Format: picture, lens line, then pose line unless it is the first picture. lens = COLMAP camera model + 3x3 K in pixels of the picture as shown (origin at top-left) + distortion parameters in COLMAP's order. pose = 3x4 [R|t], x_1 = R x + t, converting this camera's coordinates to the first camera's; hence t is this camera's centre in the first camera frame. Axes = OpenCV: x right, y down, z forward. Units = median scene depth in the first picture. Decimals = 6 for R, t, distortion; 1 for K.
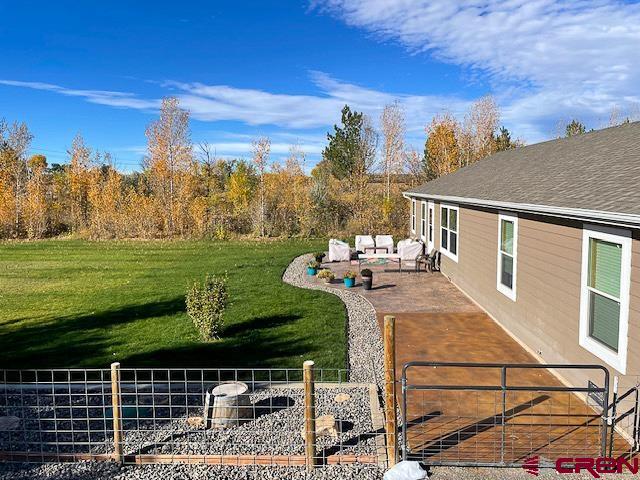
lens RADIAL K [[480.3, 0, 324.9], [0, 480.3, 235.8], [0, 0, 1]] dist [0.104695, -0.135487]
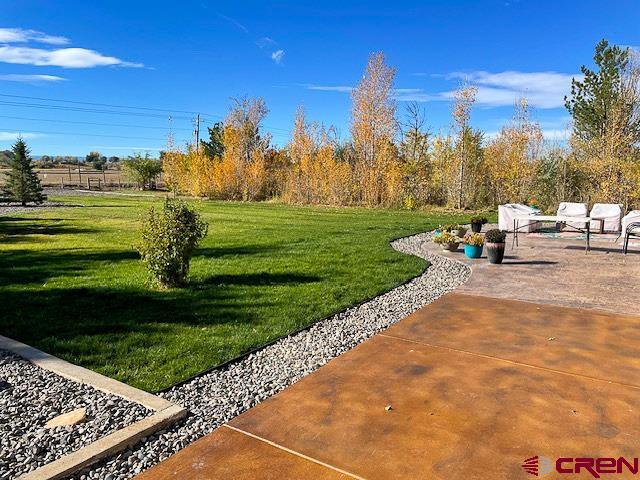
lens RADIAL K [[490.0, 0, 316.7], [0, 490.0, 242.6], [0, 0, 1]] dist [0.091217, -0.110971]
pose [[0.854656, 0.086230, -0.511985, 0.137660], [-0.069224, 0.996233, 0.052233, 0.044120], [0.514560, -0.009200, 0.857405, 0.227615]]
